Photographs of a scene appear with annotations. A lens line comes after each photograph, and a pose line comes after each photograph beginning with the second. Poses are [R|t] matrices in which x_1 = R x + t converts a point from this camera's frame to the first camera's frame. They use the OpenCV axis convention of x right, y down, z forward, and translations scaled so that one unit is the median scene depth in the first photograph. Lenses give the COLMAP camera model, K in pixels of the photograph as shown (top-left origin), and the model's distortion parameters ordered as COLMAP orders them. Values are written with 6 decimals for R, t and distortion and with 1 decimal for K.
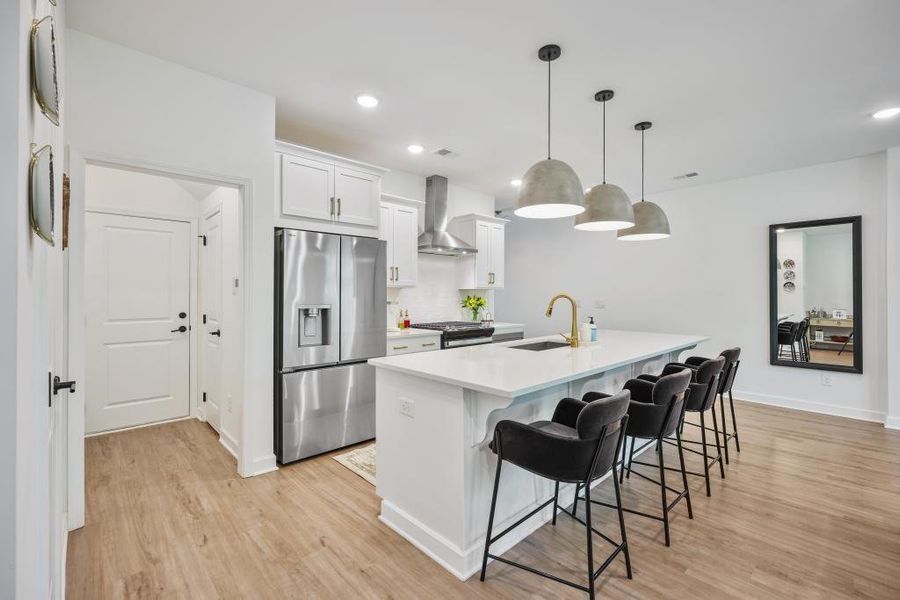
lens RADIAL K [[389.1, 0, 450.4], [0, 389.1, 292.5], [0, 0, 1]] dist [0.000060, -0.000069]
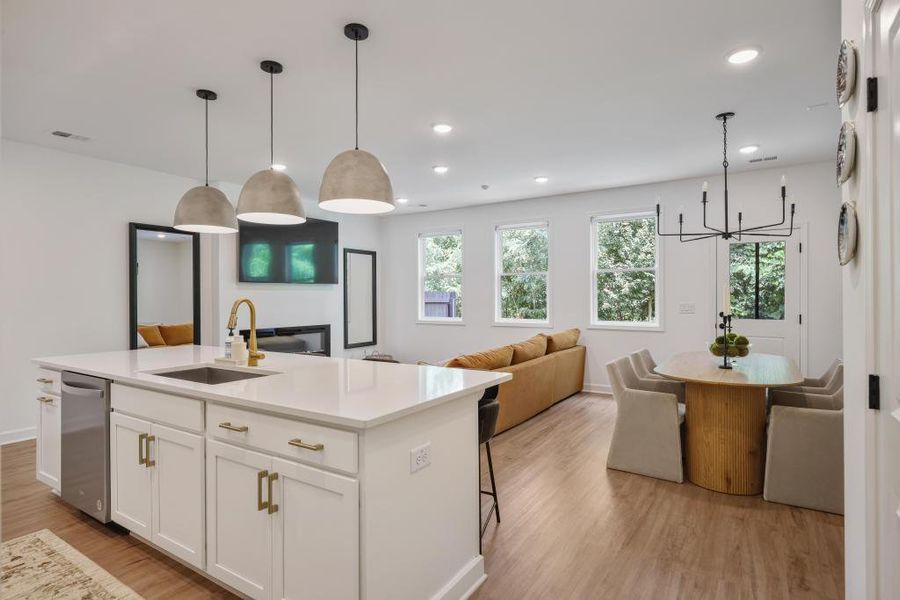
lens RADIAL K [[474.1, 0, 448.0], [0, 474.1, 296.4], [0, 0, 1]] dist [-0.000174, 0.000030]
pose [[-0.224362, 0.000574, 0.974506, -0.633658], [-0.000467, 1.000000, -0.000696, 0.000026], [-0.974506, -0.000611, -0.224362, 0.739562]]
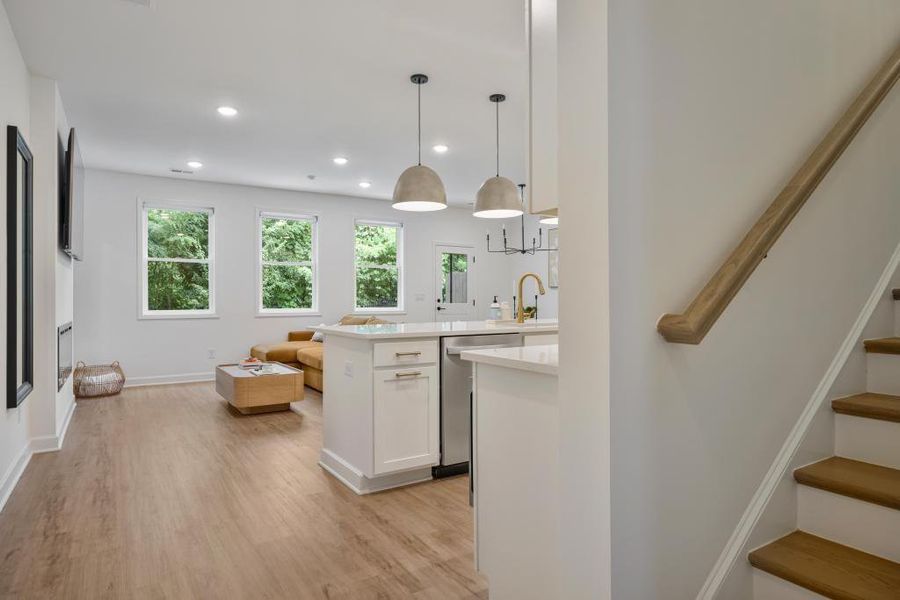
lens RADIAL K [[529.7, 0, 453.3], [0, 529.7, 294.1], [0, 0, 1]] dist [-0.002588, -0.002272]
pose [[-0.980100, 0.002699, 0.198487, 0.177976], [-0.000281, 0.999888, -0.014983, 0.071564], [-0.198506, -0.014741, -0.979989, 2.161976]]
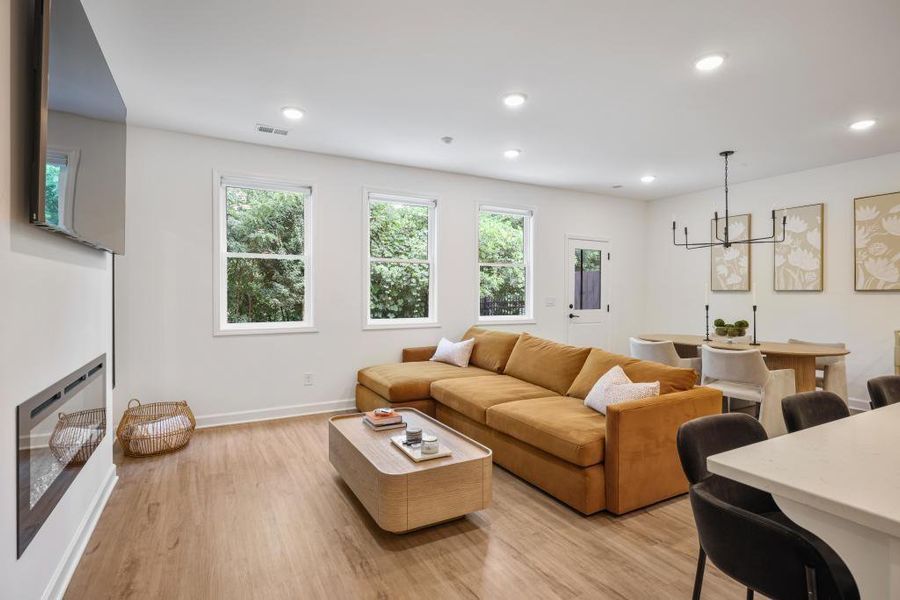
lens RADIAL K [[449.5, 0, 453.3], [0, 449.5, 293.7], [0, 0, 1]] dist [0.000702, -0.000303]
pose [[-0.965847, -0.005000, 0.259066, 0.809905], [-0.005833, 0.999980, -0.002444, 0.015939], [-0.259048, -0.003872, -0.965857, 1.434555]]
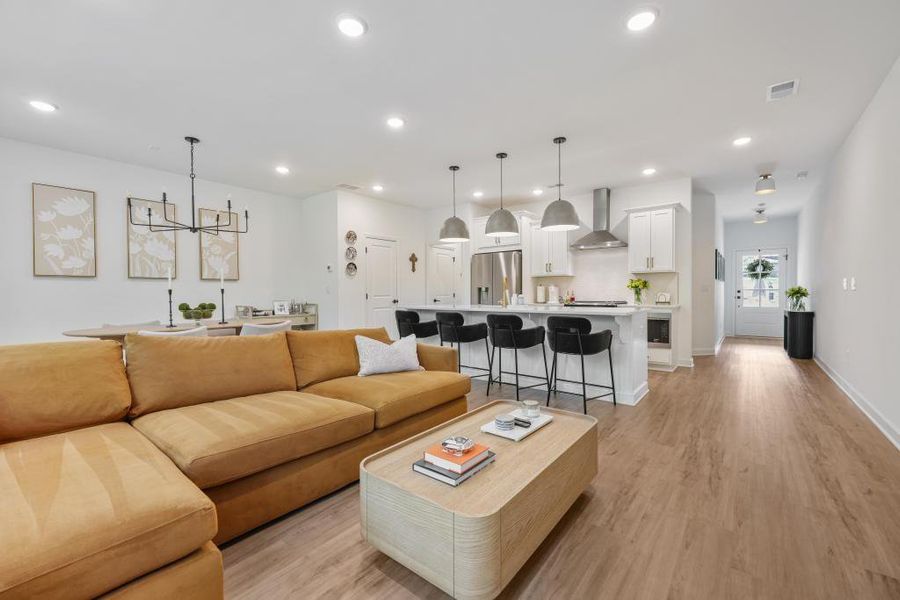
lens RADIAL K [[376.8, 0, 449.3], [0, 376.8, 297.6], [0, 0, 1]] dist [0.008846, -0.000212]
pose [[0.130470, 0.009030, -0.991411, 1.677444], [0.010931, 0.999885, 0.010546, 0.068308], [0.991392, -0.012213, 0.130357, 0.485339]]
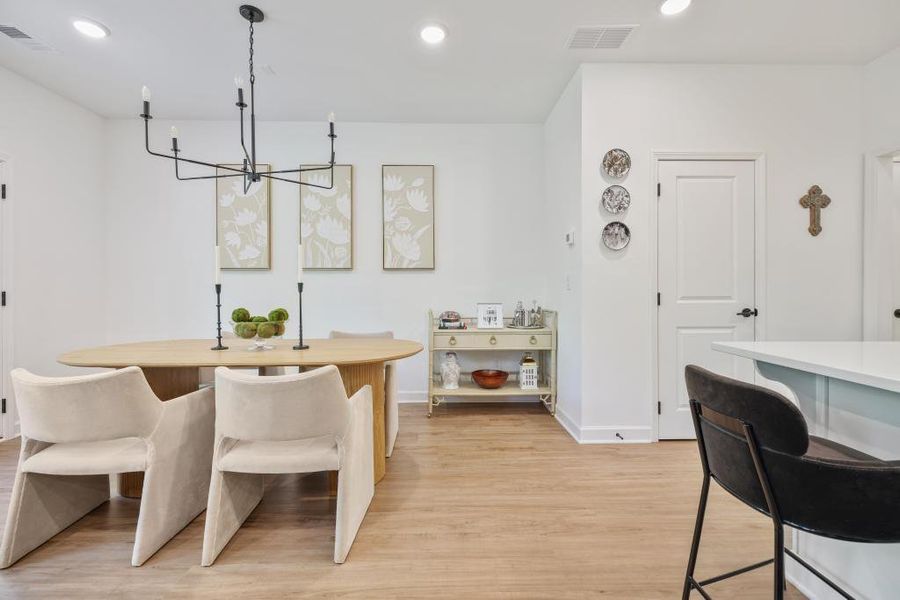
lens RADIAL K [[389.1, 0, 450.4], [0, 389.1, 292.5], [0, 0, 1]] dist [0.000060, -0.000069]
pose [[-0.677788, 0.005125, -0.735239, 0.615158], [0.002327, 0.999986, 0.004826, 0.057917], [0.735253, 0.001560, -0.677791, 0.559446]]
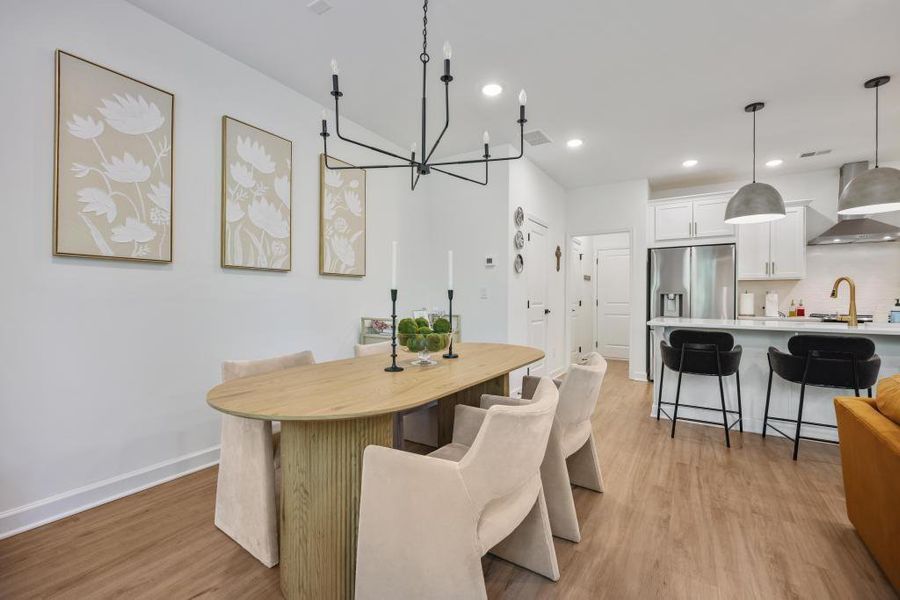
lens RADIAL K [[380.0, 0, 453.3], [0, 380.0, 299.6], [0, 0, 1]] dist [-0.002400, -0.000337]
pose [[0.242250, 0.001799, -0.970212, 0.933900], [-0.000884, 0.999998, 0.001633, 0.059097], [0.970213, 0.000462, 0.242251, -0.279859]]
